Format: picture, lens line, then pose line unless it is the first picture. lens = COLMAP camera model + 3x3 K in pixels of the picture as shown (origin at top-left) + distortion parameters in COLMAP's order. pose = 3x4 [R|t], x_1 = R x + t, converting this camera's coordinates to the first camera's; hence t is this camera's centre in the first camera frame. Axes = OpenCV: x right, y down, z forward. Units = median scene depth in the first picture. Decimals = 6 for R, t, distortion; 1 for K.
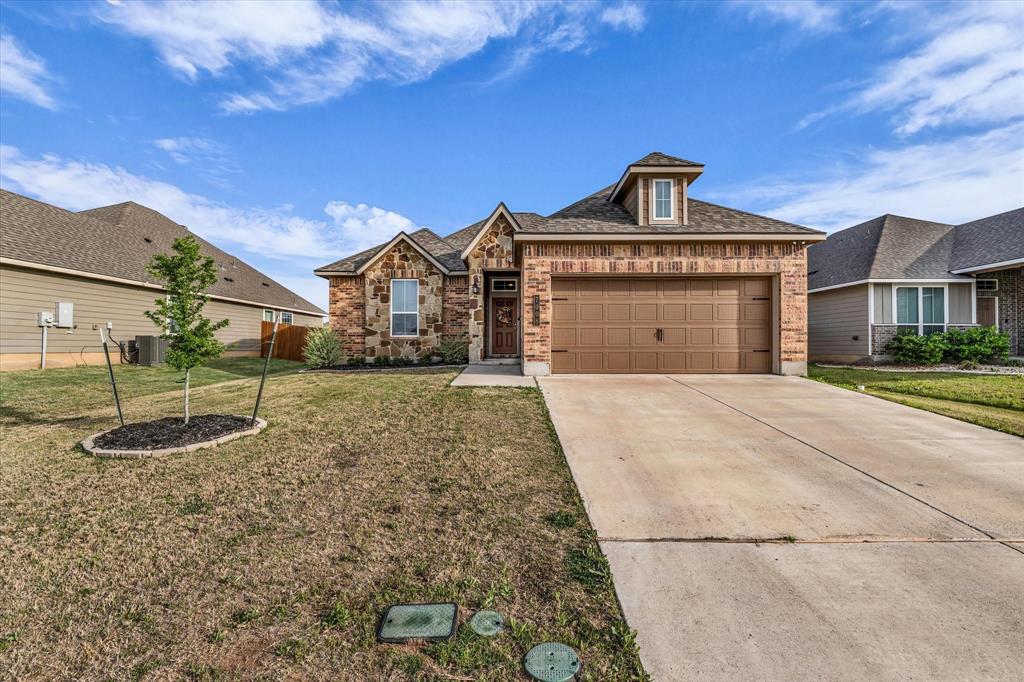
lens RADIAL K [[450.8, 0, 510.8], [0, 450.8, 342.4], [0, 0, 1]] dist [0.000641, 0.000044]
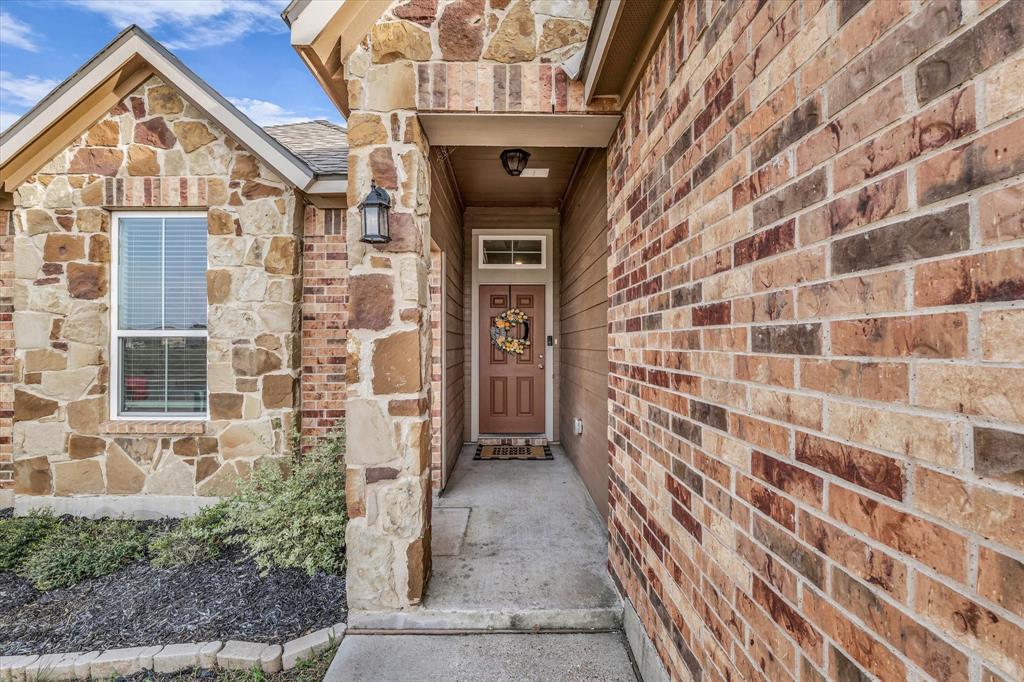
lens RADIAL K [[450.8, 0, 509.0], [0, 450.8, 340.9], [0, 0, 1]] dist [0.000641, 0.000044]
pose [[0.999932, -0.000531, 0.011634, -0.024577], [0.000526, 1.000000, 0.000478, -0.061958], [-0.011634, -0.000472, 0.999932, 0.723944]]
